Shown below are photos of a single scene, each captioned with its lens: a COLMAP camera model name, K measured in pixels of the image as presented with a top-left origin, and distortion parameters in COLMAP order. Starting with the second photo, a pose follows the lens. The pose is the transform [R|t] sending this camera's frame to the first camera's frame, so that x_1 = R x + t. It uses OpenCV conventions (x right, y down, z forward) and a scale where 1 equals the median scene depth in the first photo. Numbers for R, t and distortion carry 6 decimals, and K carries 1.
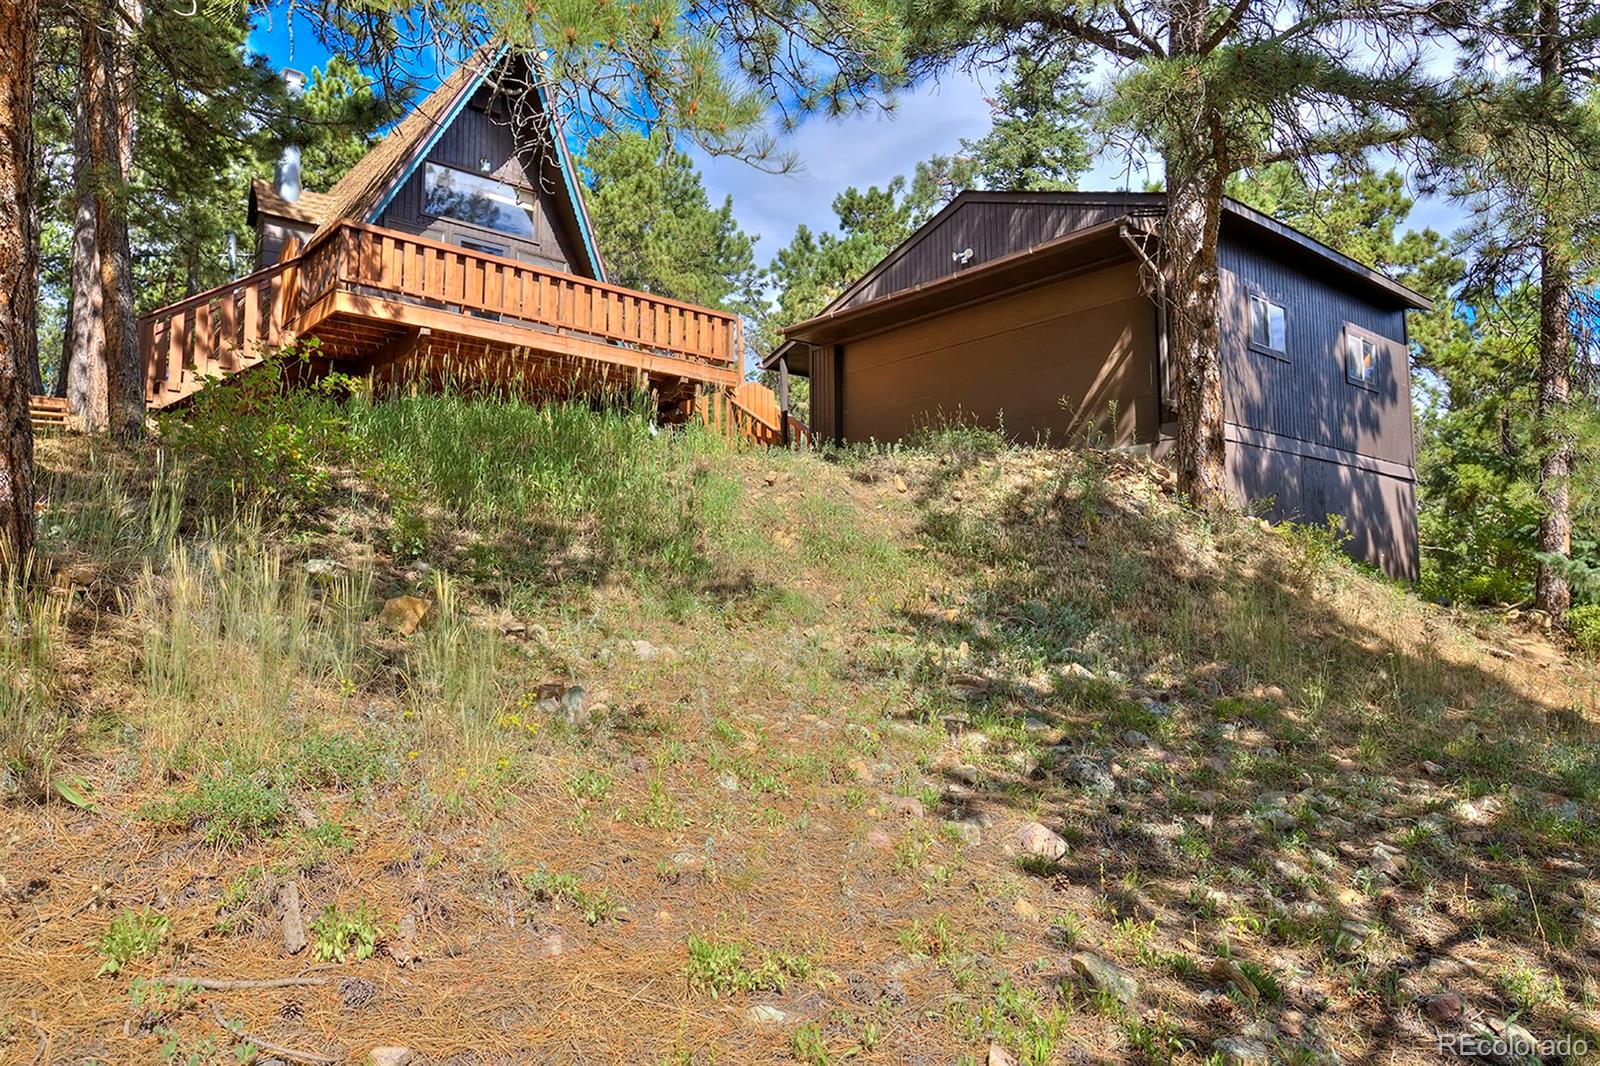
lens RADIAL K [[1096.8, 0, 800.0], [0, 1096.8, 533.0], [0, 0, 1]] dist [0.001943, 0.000324]
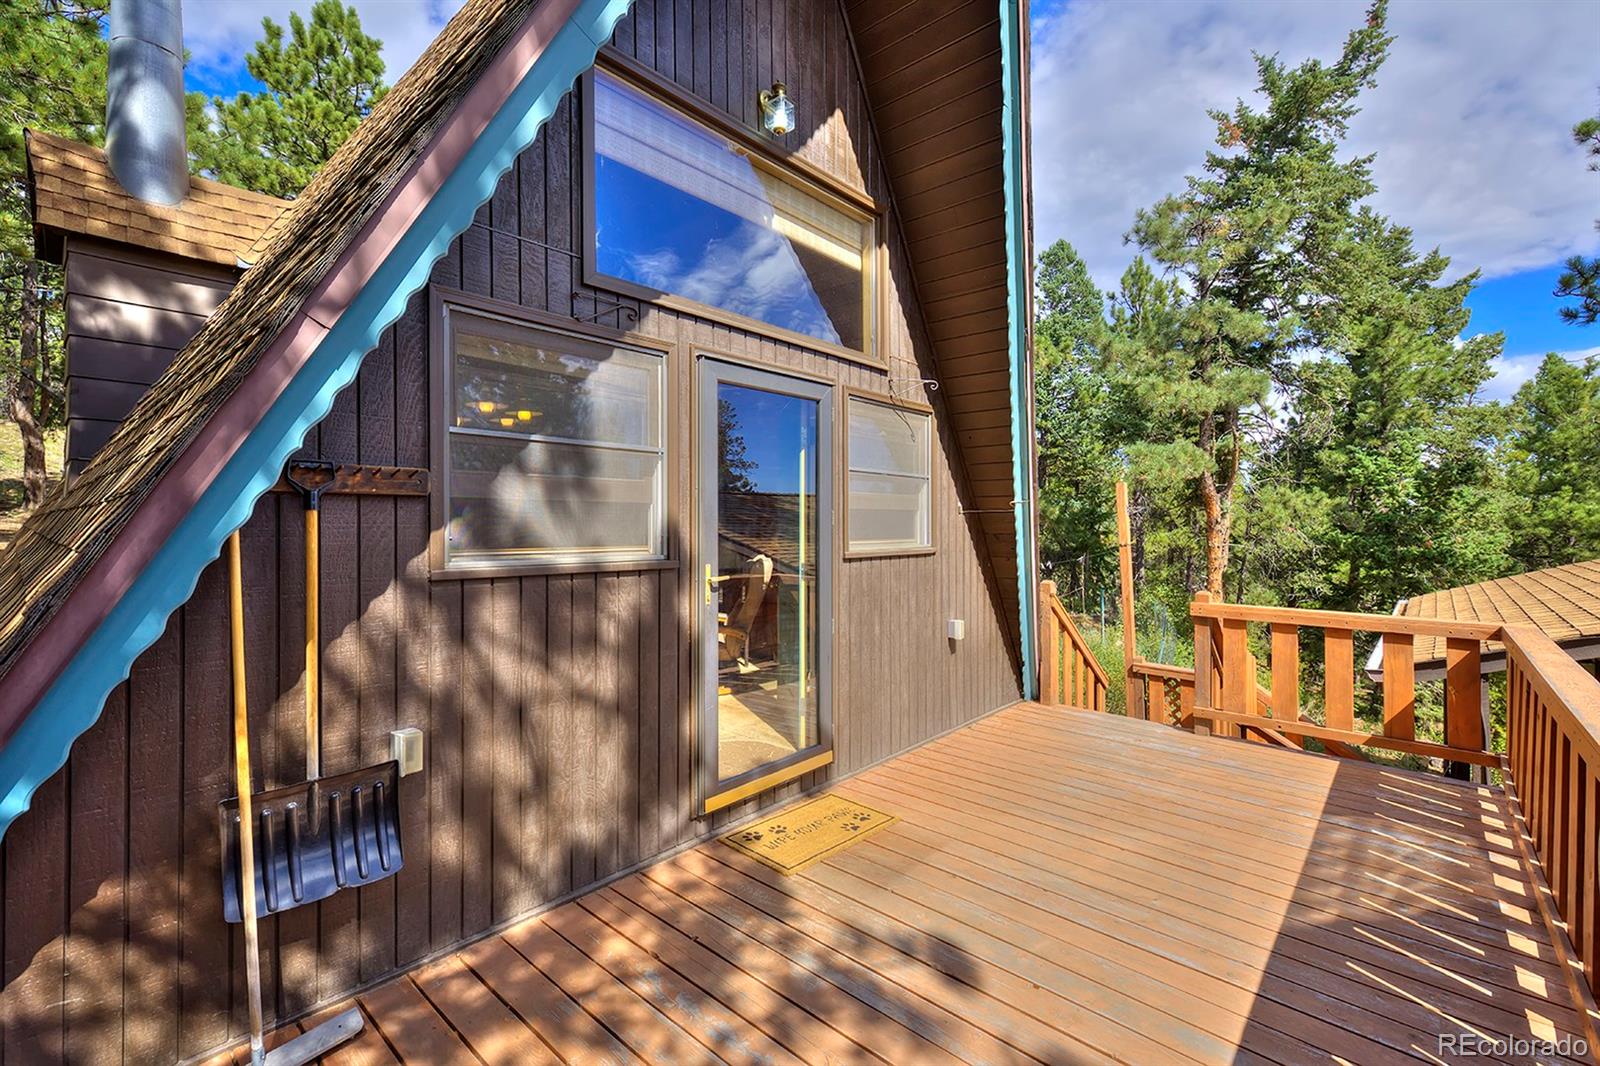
lens RADIAL K [[705.7, 0, 800.0], [0, 705.7, 533.0], [0, 0, 1]] dist [0.001654, 0.000344]
pose [[0.990588, -0.000586, 0.136875, -0.306098], [-0.013959, 0.994345, 0.105277, -0.241901], [-0.136163, -0.106196, 0.984978, 0.796586]]
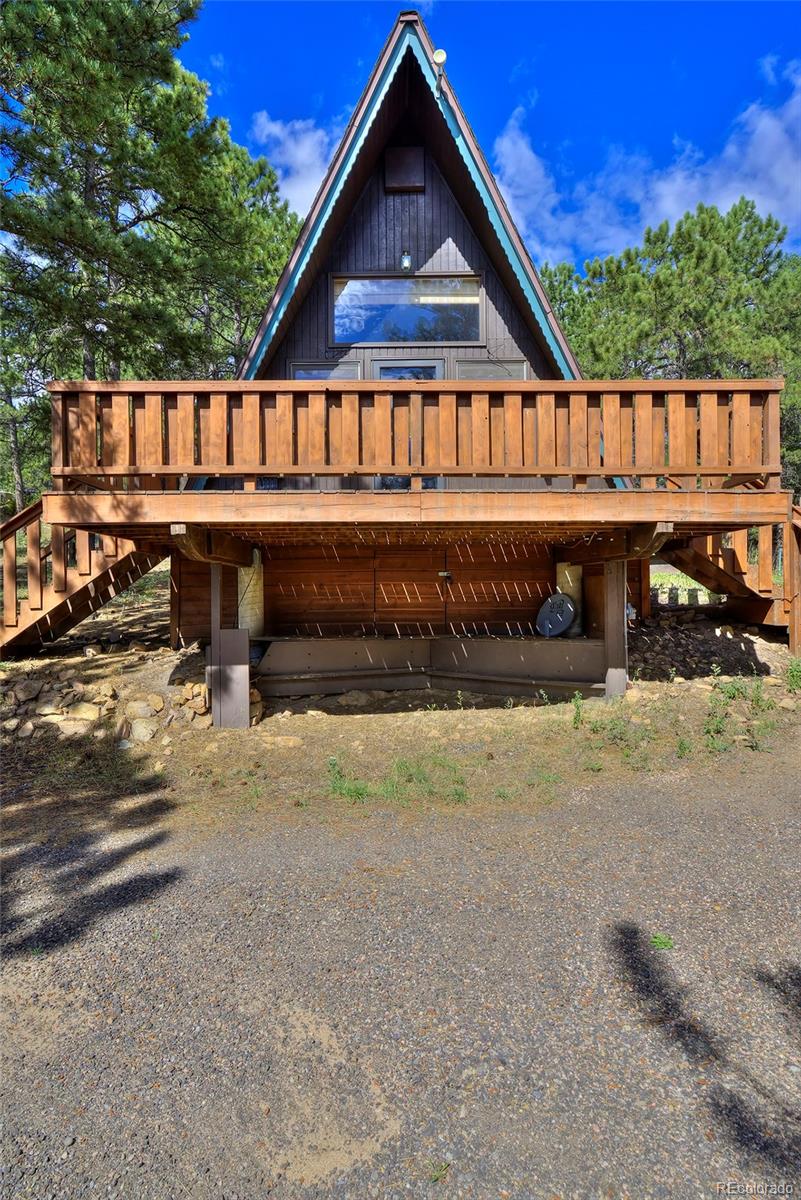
lens RADIAL K [[603.0, 0, 400.5], [0, 603.0, 600.0], [0, 0, 1]] dist [0.000506, -0.000661]
pose [[0.760159, -0.005834, -0.649711, -0.011821], [0.072414, 0.994491, 0.075794, -0.127226], [0.645689, -0.104663, 0.756393, 0.645028]]
